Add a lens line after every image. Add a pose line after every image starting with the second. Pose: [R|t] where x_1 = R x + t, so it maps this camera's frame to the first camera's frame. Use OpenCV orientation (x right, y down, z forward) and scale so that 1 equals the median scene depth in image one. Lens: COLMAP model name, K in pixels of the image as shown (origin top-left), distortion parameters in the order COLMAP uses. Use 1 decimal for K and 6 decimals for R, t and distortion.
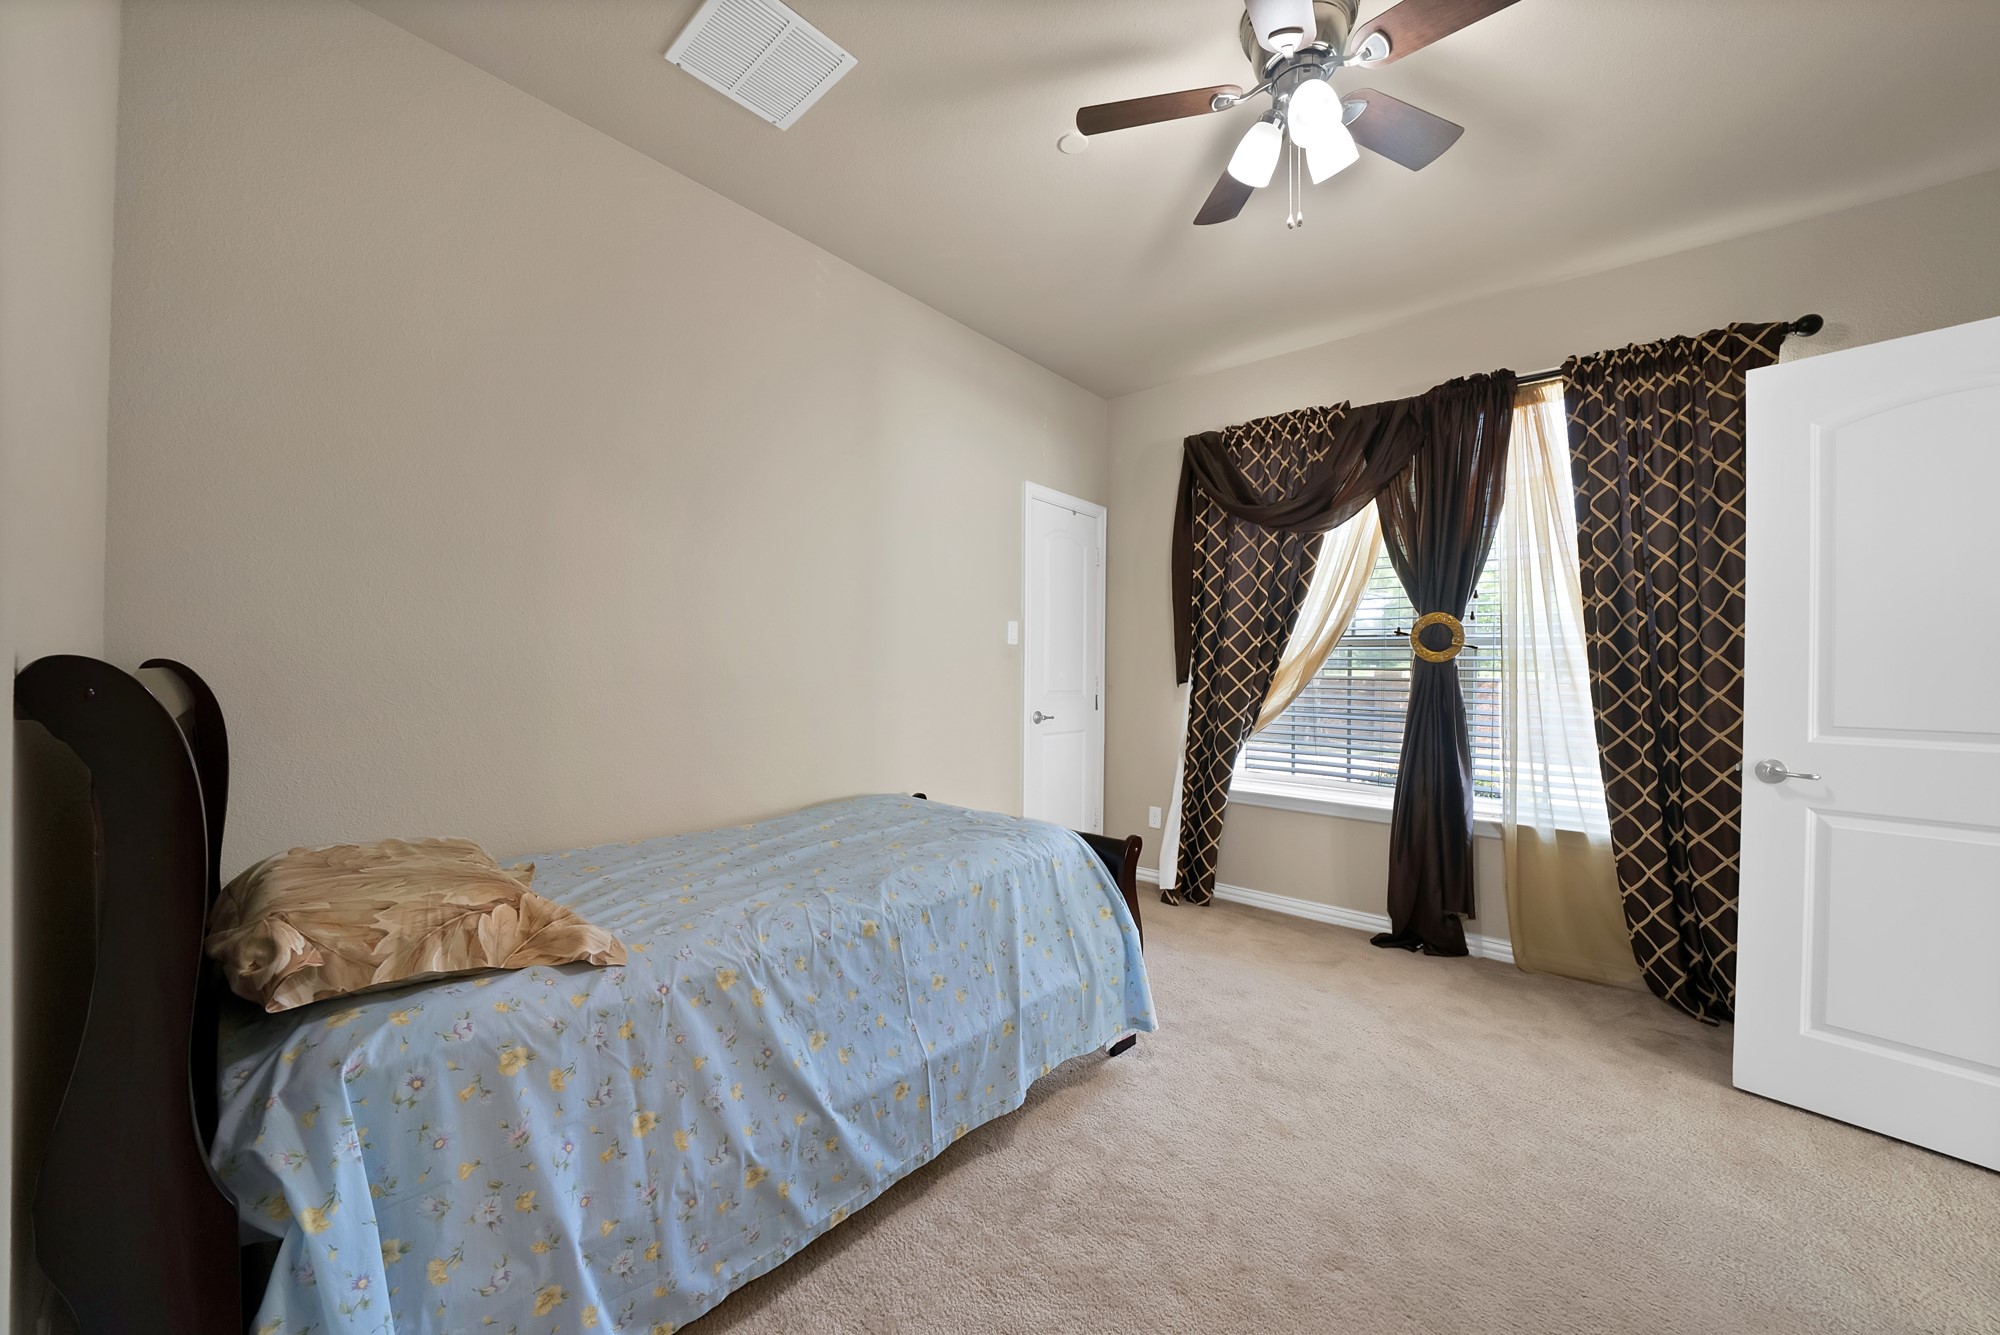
lens RADIAL K [[722.4, 0, 997.8], [0, 722.4, 671.1], [0, 0, 1]] dist [-0.001803, 0.000049]
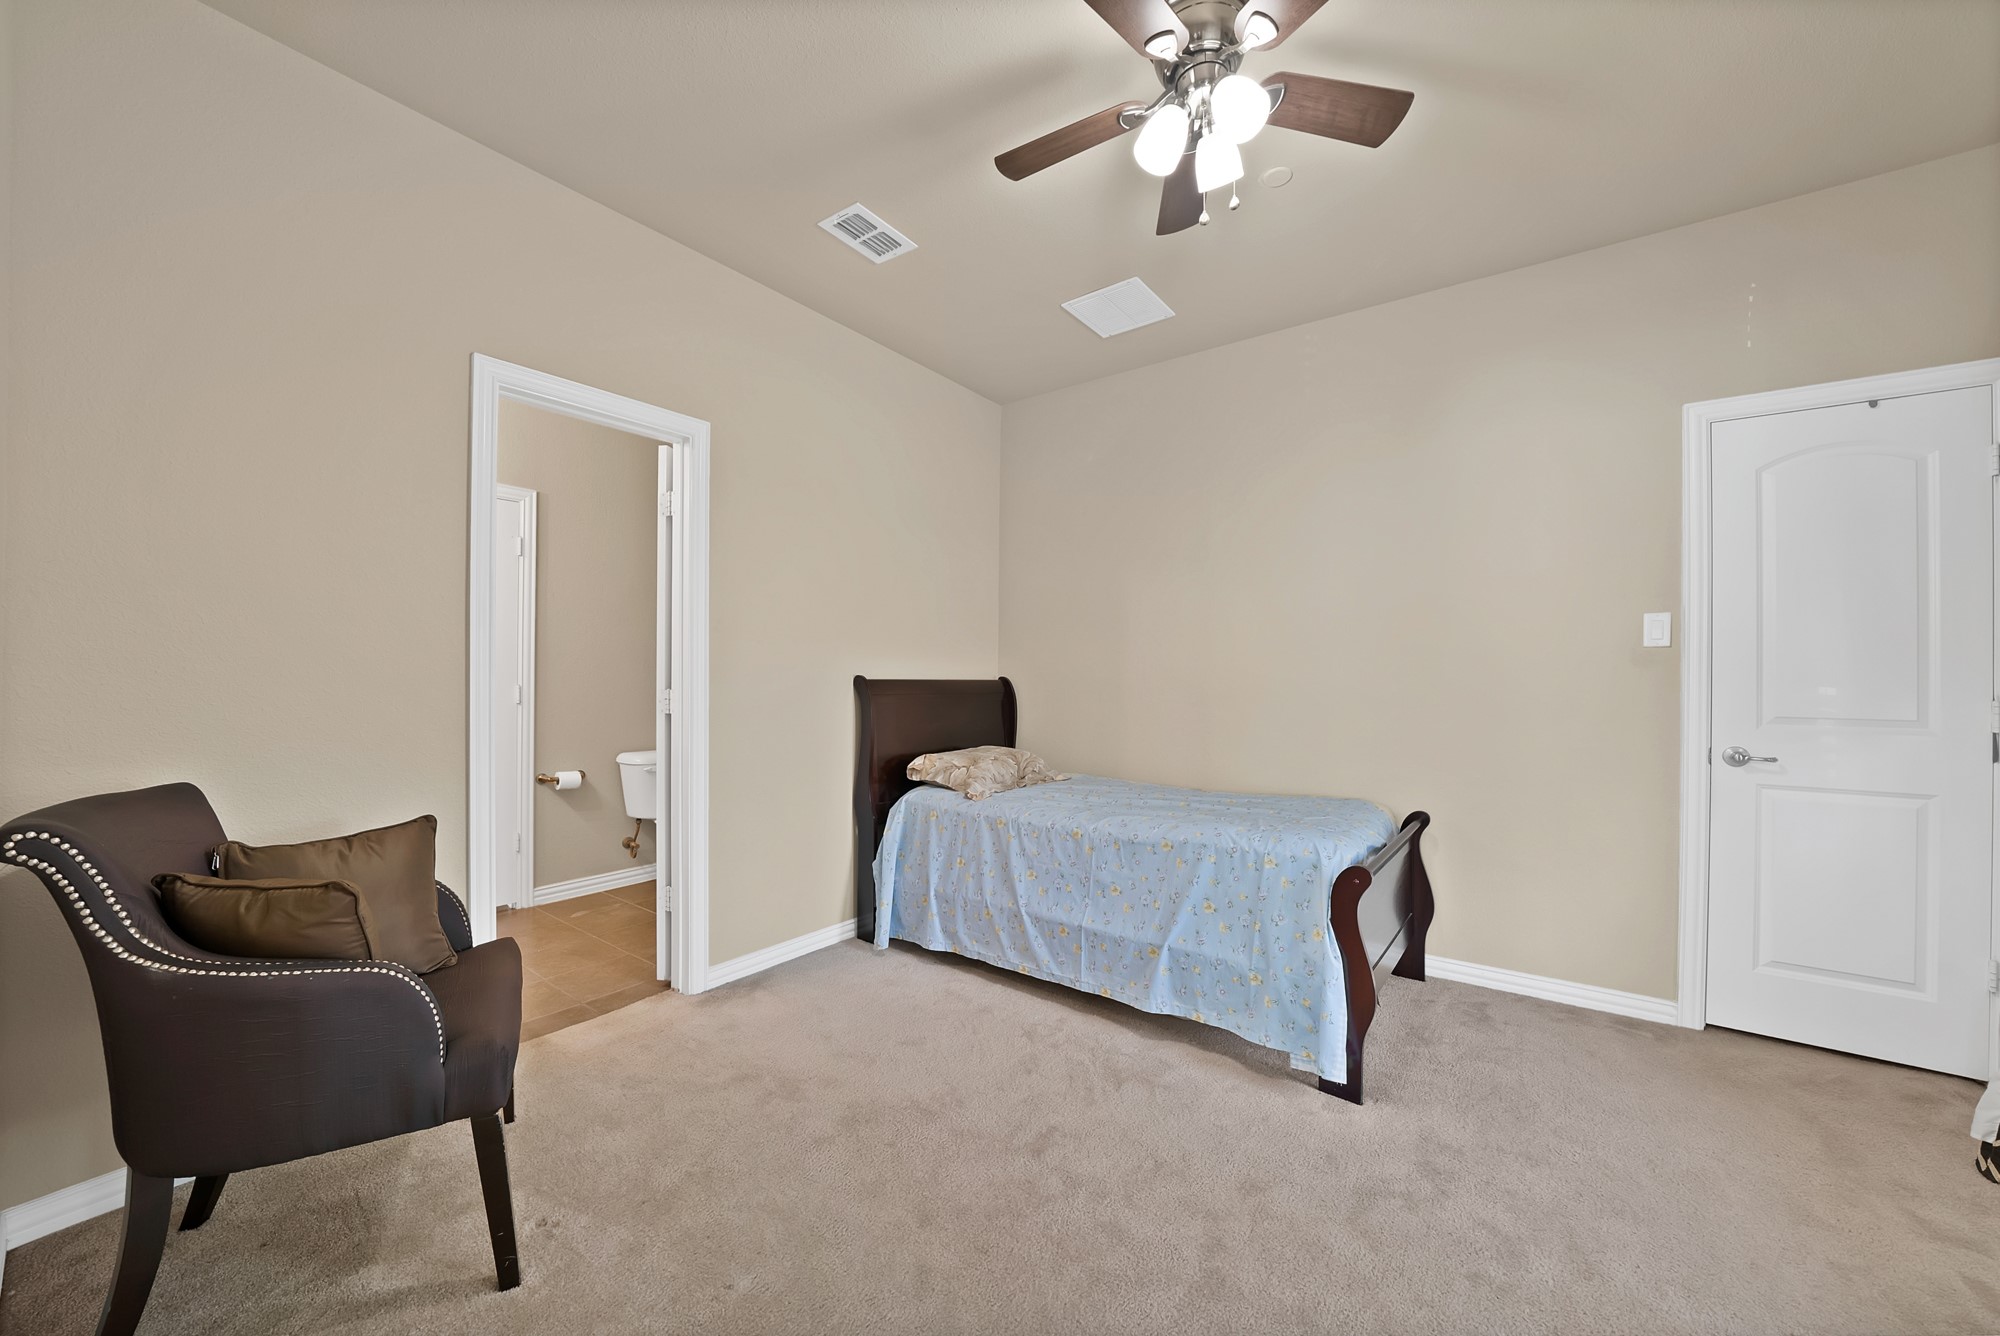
lens RADIAL K [[722.4, 0, 1005.6], [0, 722.4, 665.3], [0, 0, 1]] dist [-0.001803, 0.000049]
pose [[0.085383, -0.027468, -0.995970, 1.542035], [-0.010018, 0.999546, -0.028425, 0.018032], [0.996298, 0.012405, 0.085069, 0.723629]]
